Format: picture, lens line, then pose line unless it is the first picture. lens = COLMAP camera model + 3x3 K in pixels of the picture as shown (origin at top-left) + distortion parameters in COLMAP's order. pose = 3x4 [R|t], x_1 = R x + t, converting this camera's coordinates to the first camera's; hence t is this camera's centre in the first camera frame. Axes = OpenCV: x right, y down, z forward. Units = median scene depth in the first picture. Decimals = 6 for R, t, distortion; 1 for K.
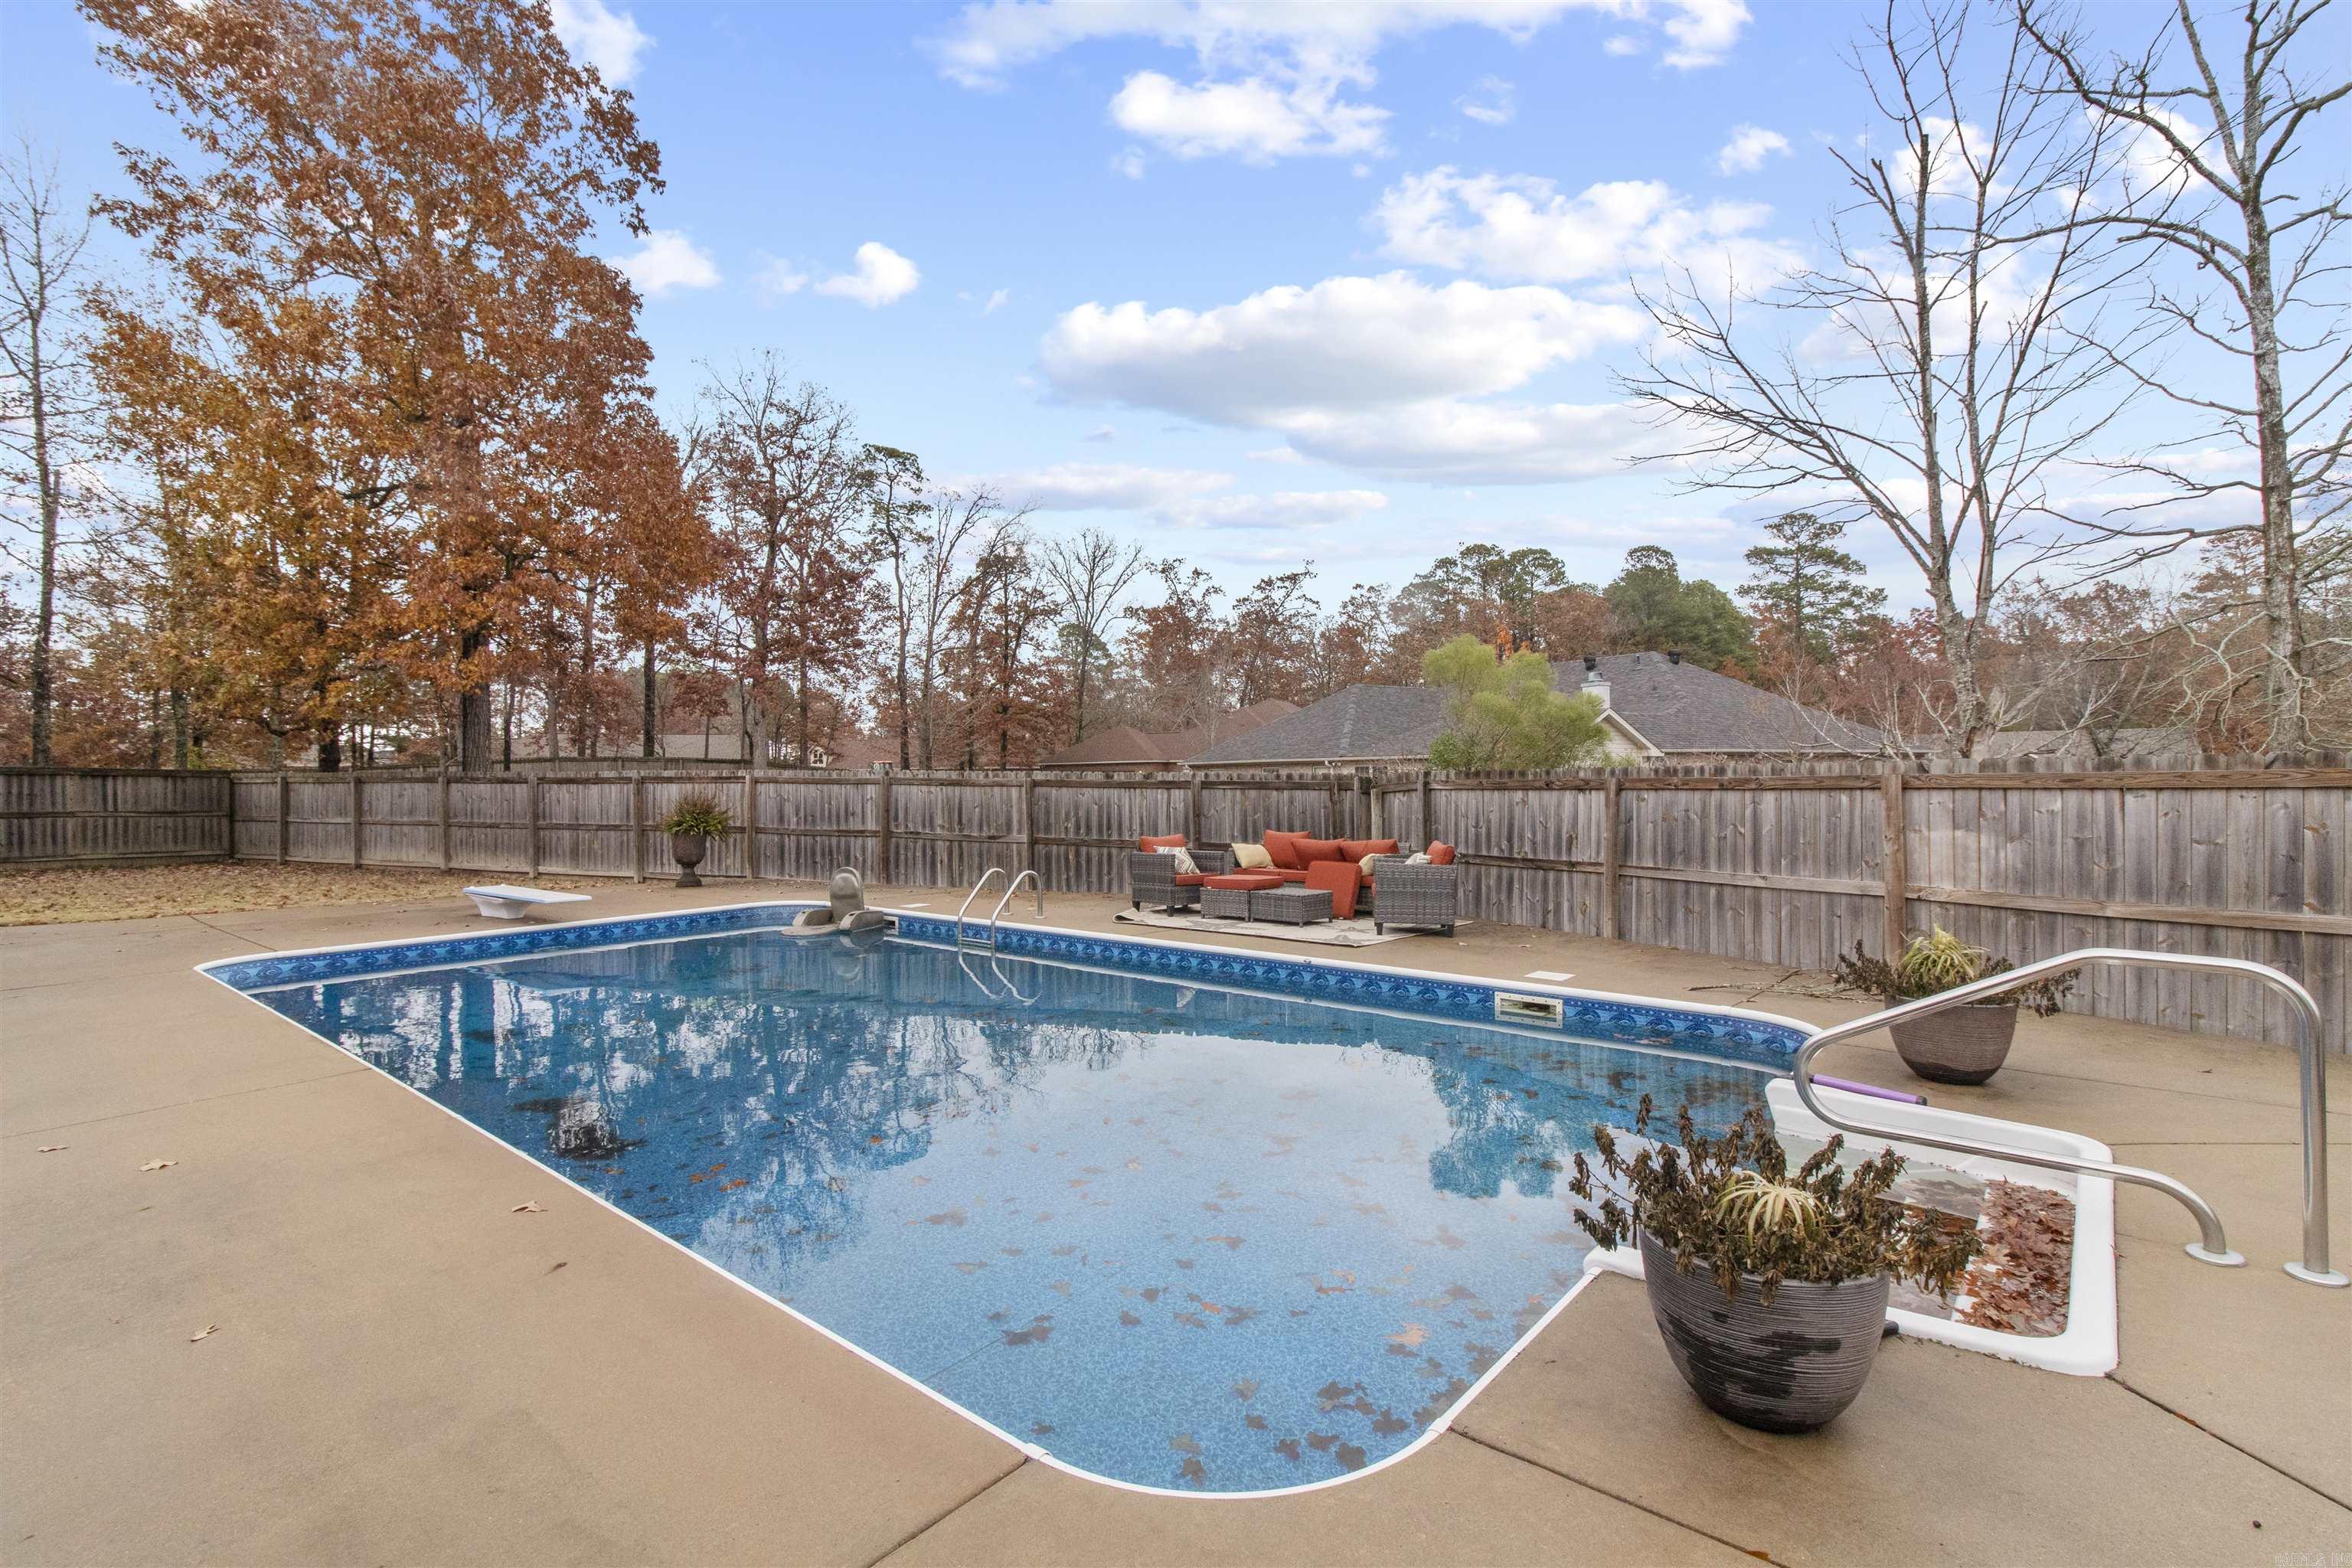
lens RADIAL K [[1067.4, 0, 1182.3], [0, 1067.4, 778.5], [0, 0, 1]] dist [-0.000578, -0.000133]
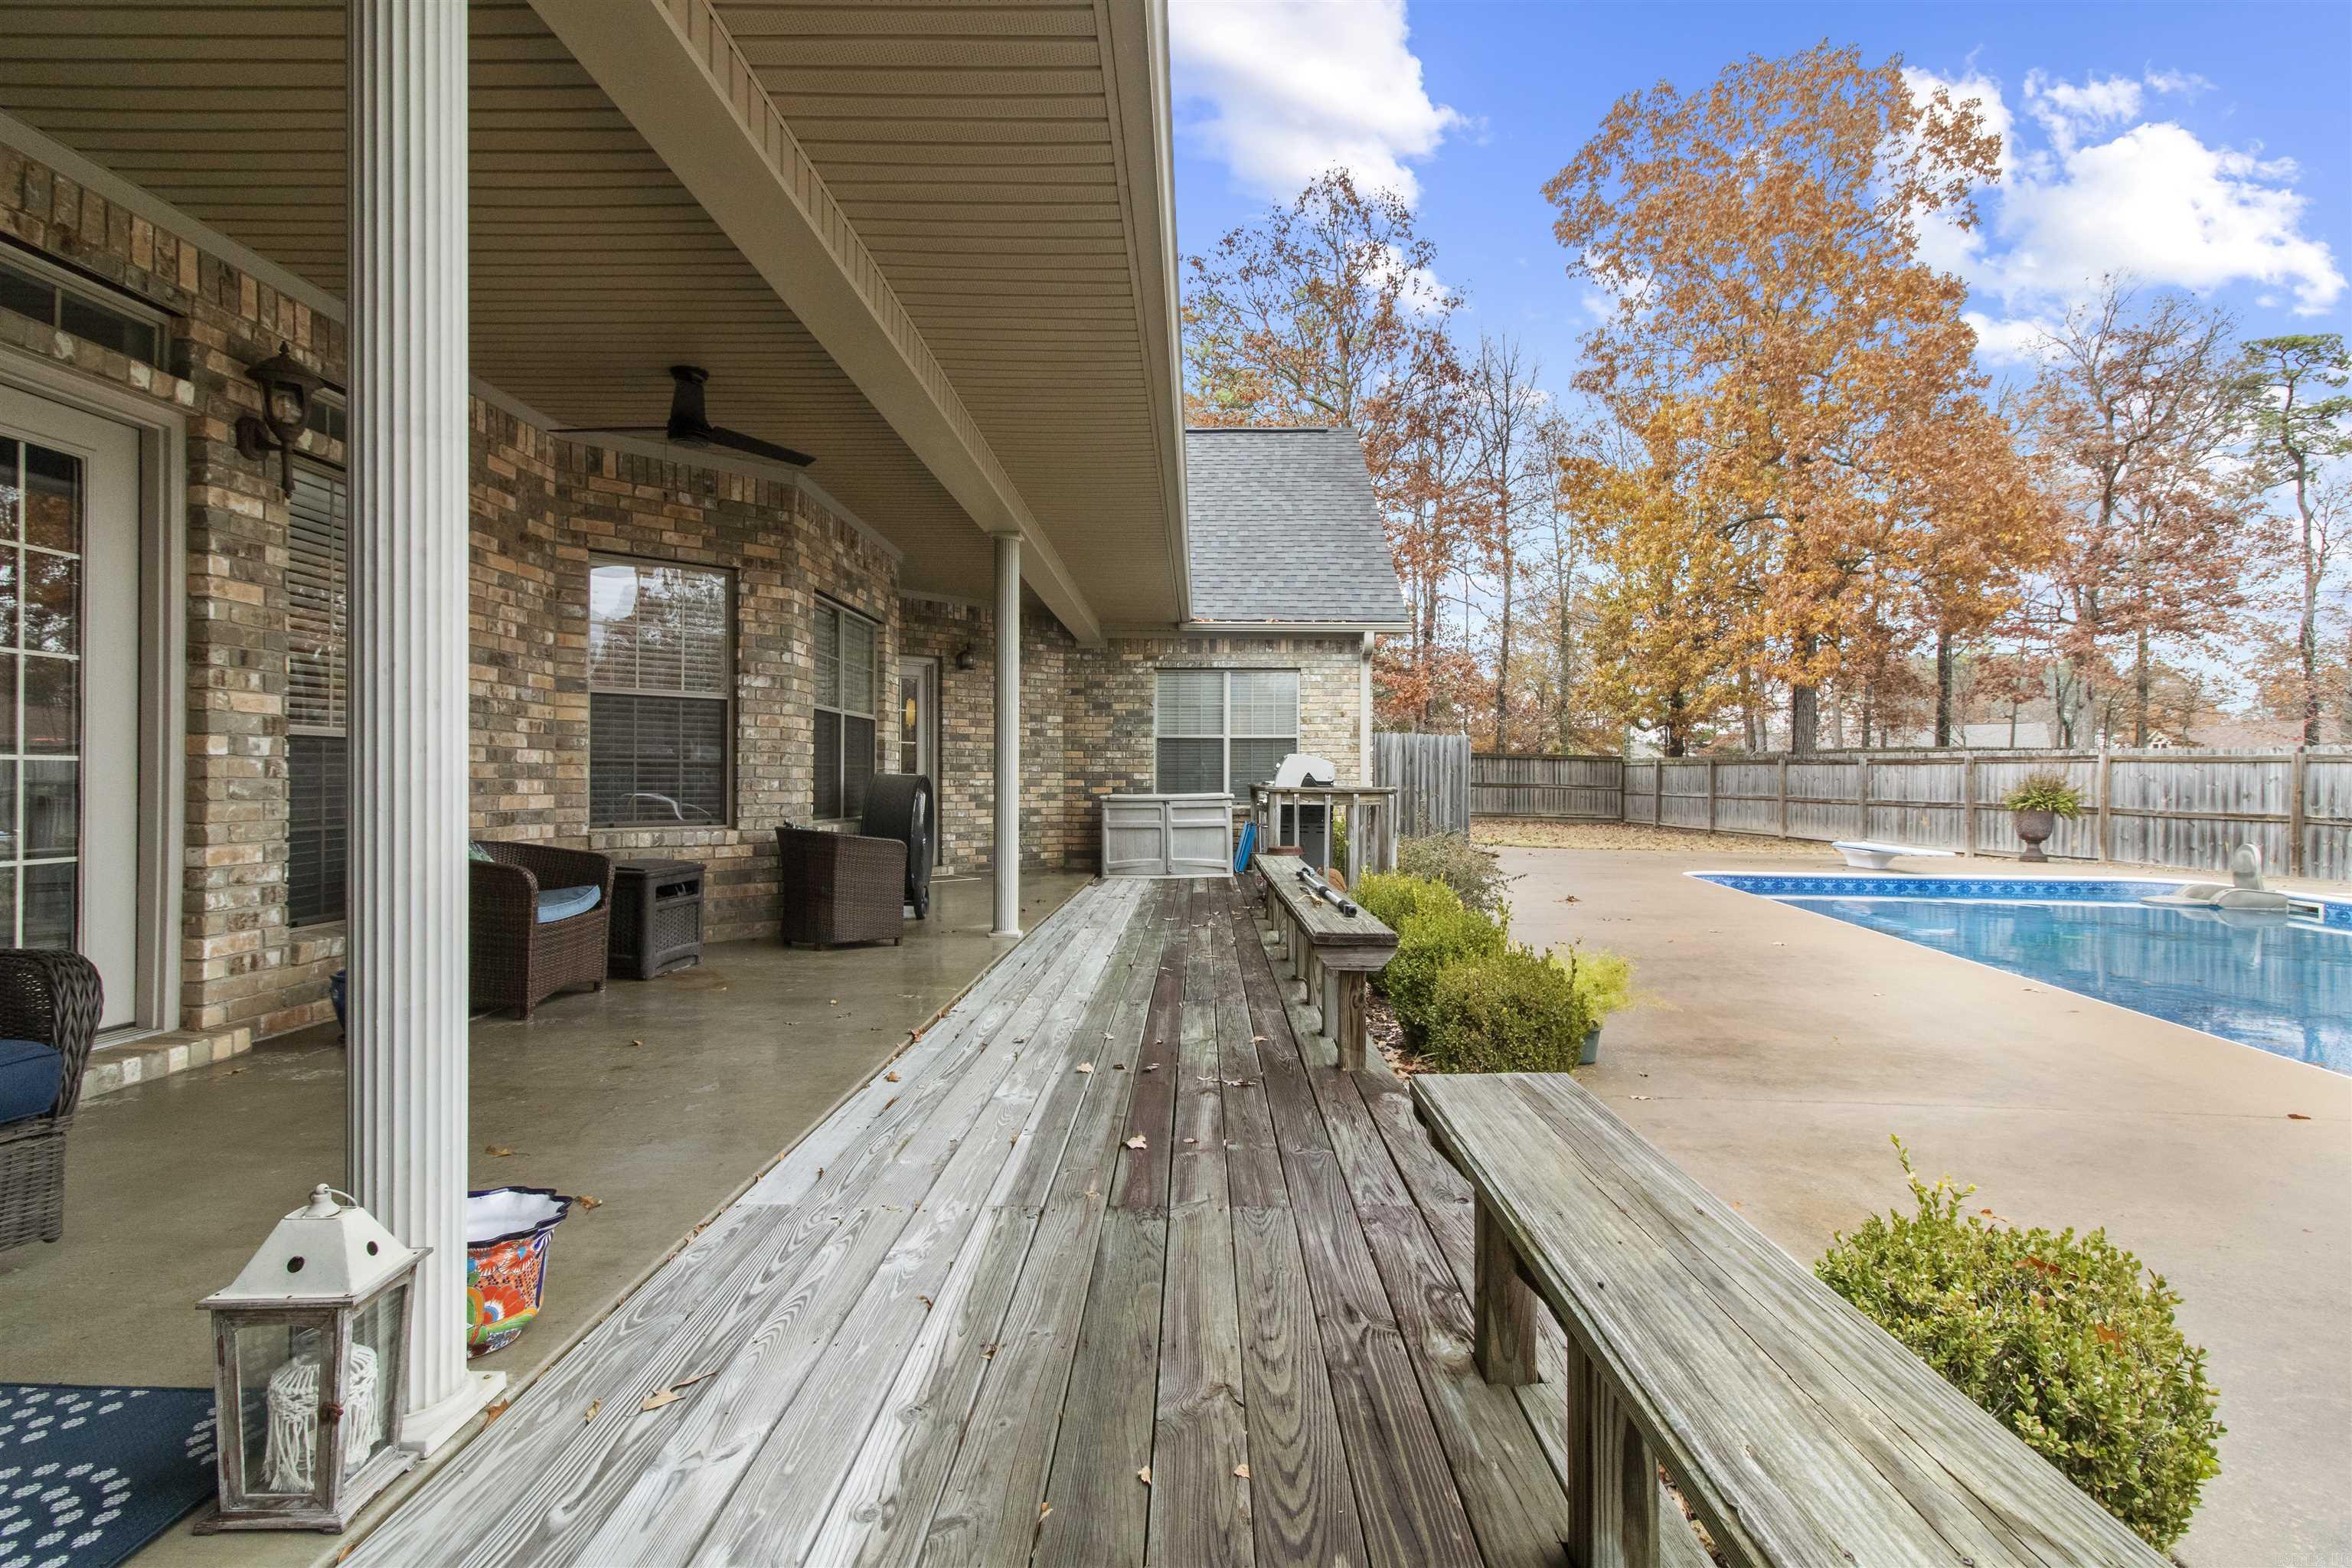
lens RADIAL K [[1072.3, 0, 1175.5], [0, 1072.3, 786.1], [0, 0, 1]] dist [0.000668, -0.007949]
pose [[0.481114, 0.016788, -0.876497, 0.026982], [-0.008982, 0.999859, 0.014220, 0.015492], [0.876612, 0.001031, 0.481197, -0.151238]]
